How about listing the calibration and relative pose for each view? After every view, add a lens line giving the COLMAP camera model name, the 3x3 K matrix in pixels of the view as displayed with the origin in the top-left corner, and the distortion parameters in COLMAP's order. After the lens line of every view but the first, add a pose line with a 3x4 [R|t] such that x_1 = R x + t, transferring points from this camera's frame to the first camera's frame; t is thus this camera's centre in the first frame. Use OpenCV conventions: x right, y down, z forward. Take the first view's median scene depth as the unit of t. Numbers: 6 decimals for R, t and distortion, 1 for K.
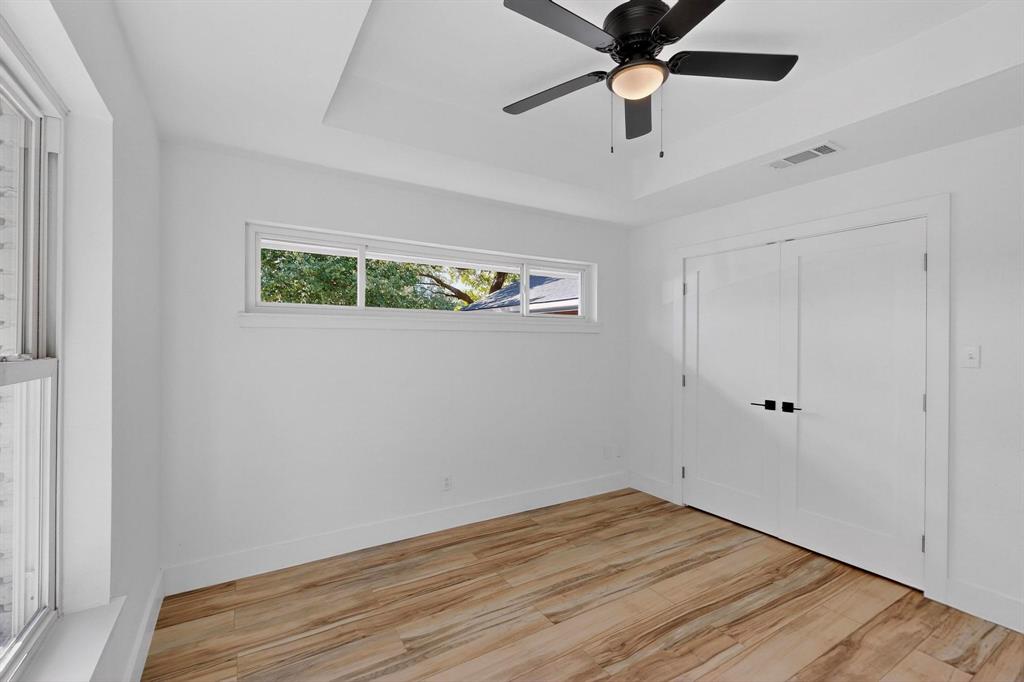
lens RADIAL K [[444.5, 0, 509.8], [0, 444.5, 340.5], [0, 0, 1]] dist [-0.000215, -0.000350]
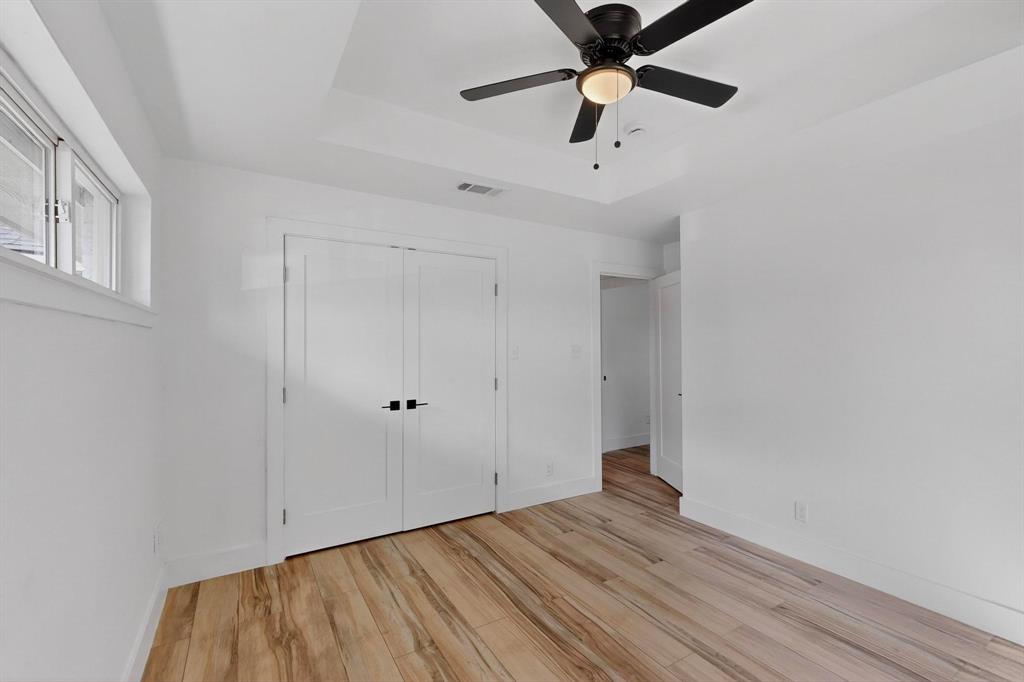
lens RADIAL K [[444.5, 0, 510.2], [0, 444.5, 343.1], [0, 0, 1]] dist [-0.000215, -0.000350]
pose [[0.008067, 0.003176, 0.999962, -0.457518], [0.000846, 0.999995, -0.003183, 0.005982], [-0.999967, 0.000872, 0.008065, 0.770476]]
